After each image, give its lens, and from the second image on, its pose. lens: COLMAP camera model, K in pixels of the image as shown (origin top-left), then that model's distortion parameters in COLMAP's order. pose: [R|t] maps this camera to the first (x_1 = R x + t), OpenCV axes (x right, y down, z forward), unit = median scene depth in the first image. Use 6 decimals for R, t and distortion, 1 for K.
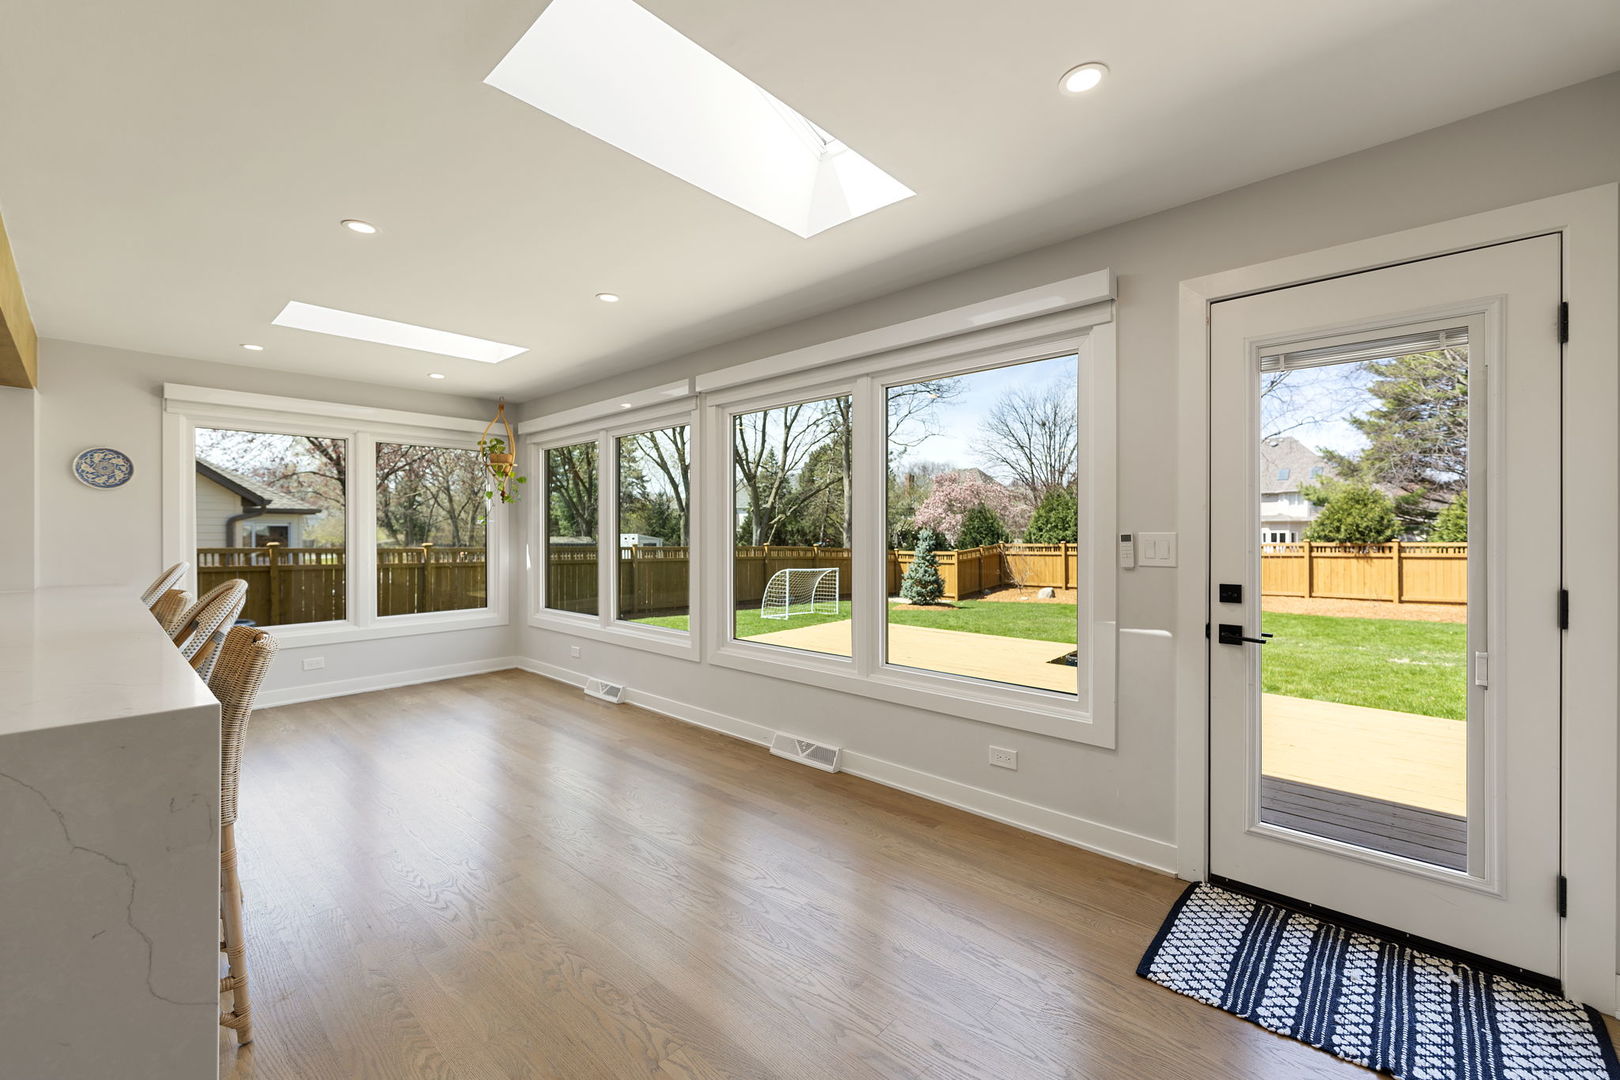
lens RADIAL K [[647.1, 0, 802.6], [0, 647.1, 535.0], [0, 0, 1]] dist [0.001351, 0.000010]
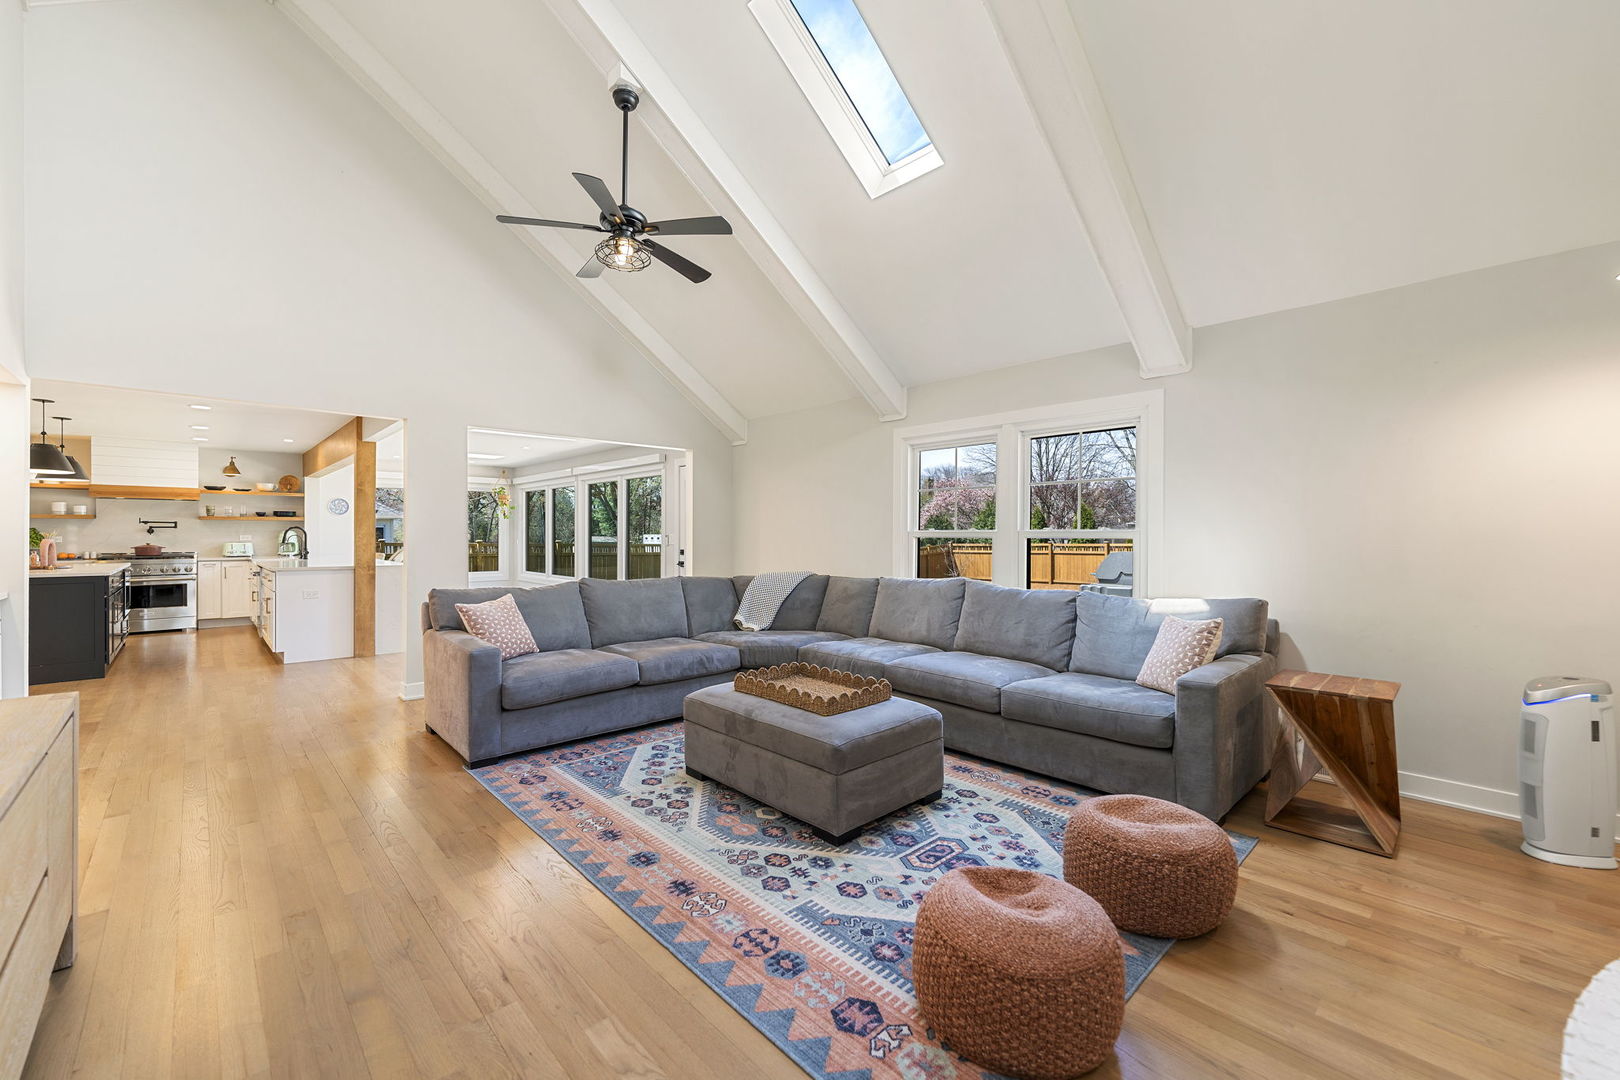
lens RADIAL K [[647.1, 0, 800.8], [0, 647.1, 537.1], [0, 0, 1]] dist [0.001351, 0.000010]
pose [[0.996528, 0.003725, -0.083178, 0.137083], [-0.003533, 0.999991, 0.002456, -0.000018], [0.083187, -0.002154, 0.996532, -0.205975]]
